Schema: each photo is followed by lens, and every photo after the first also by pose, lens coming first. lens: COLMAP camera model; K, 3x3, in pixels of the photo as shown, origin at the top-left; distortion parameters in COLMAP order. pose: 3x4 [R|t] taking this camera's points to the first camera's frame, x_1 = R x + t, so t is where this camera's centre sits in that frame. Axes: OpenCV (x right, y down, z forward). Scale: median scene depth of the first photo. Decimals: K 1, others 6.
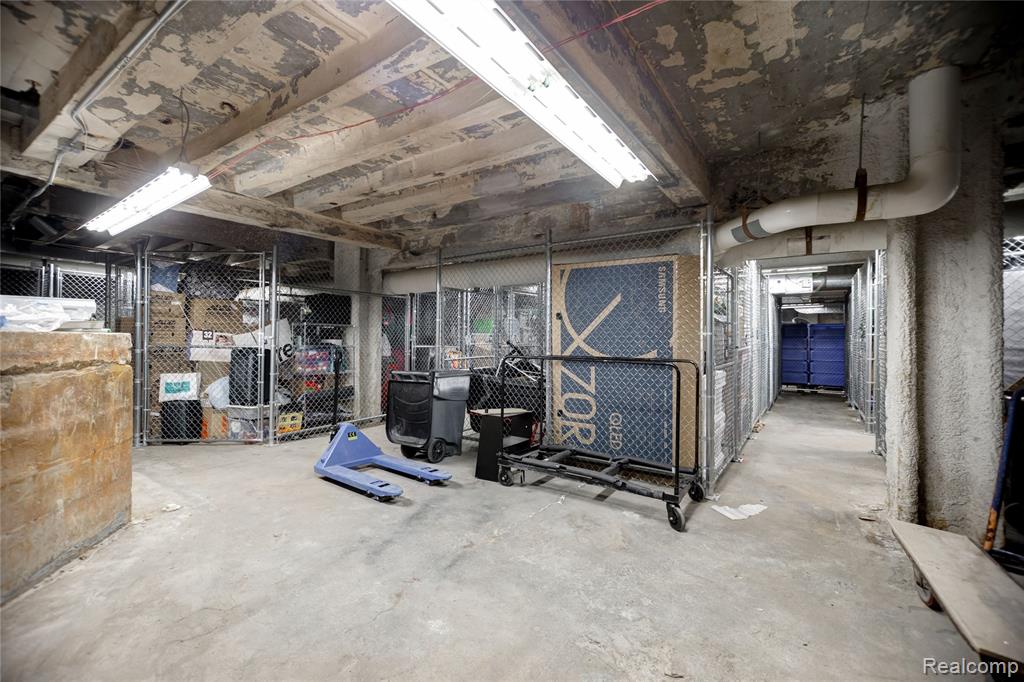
lens RADIAL K [[440.7, 0, 529.2], [0, 440.7, 335.4], [0, 0, 1]] dist [0.000891, 0.000084]
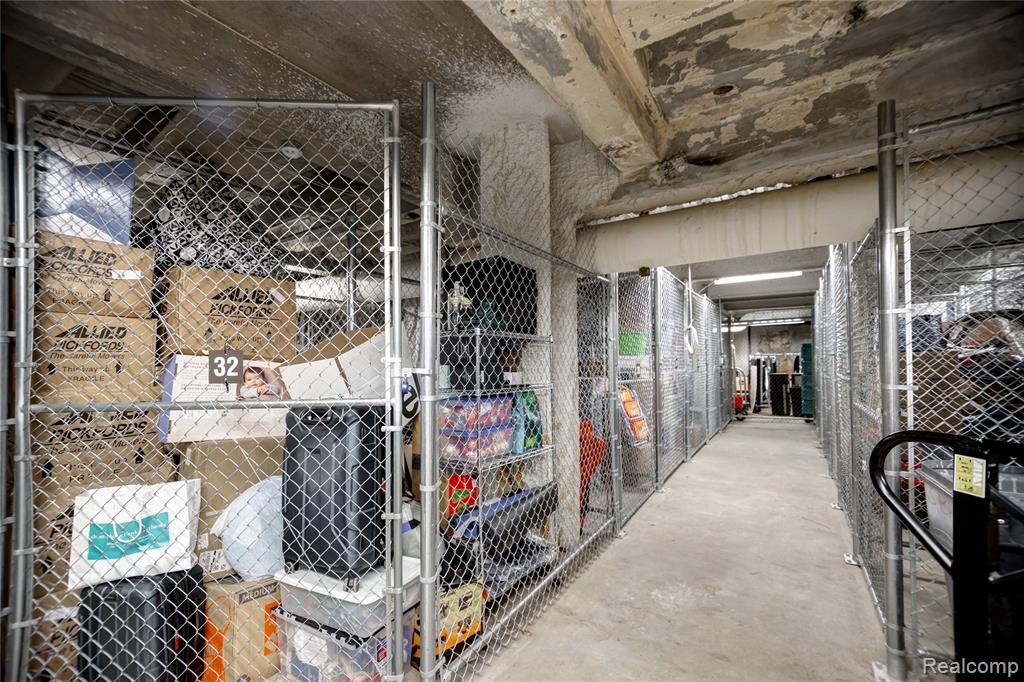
lens RADIAL K [[457.4, 0, 514.5], [0, 457.4, 356.1], [0, 0, 1]] dist [0.002648, 0.000580]
pose [[0.999748, -0.017435, -0.014127, -0.504659], [0.017312, 0.999812, -0.008784, -0.002431], [0.014277, 0.008538, 0.999862, 0.660234]]
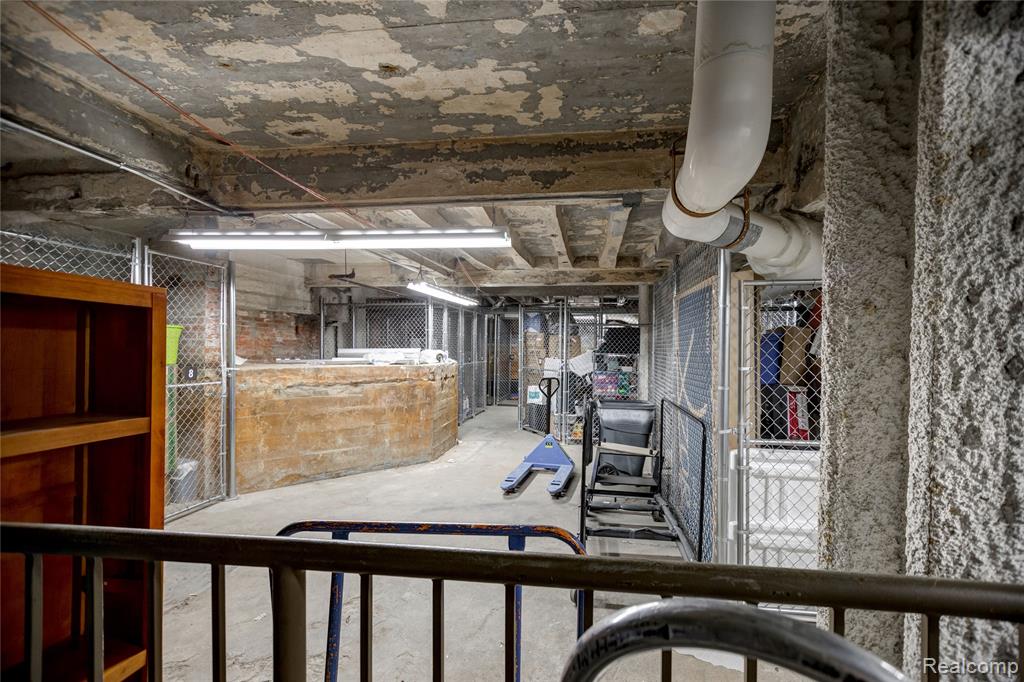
lens RADIAL K [[457.4, 0, 514.5], [0, 457.4, 356.1], [0, 0, 1]] dist [0.002648, 0.000580]
pose [[0.431542, 0.013970, -0.901985, 0.581597], [-0.001562, 0.999890, 0.014740, -0.040068], [0.902091, -0.004952, 0.431517, 0.251824]]
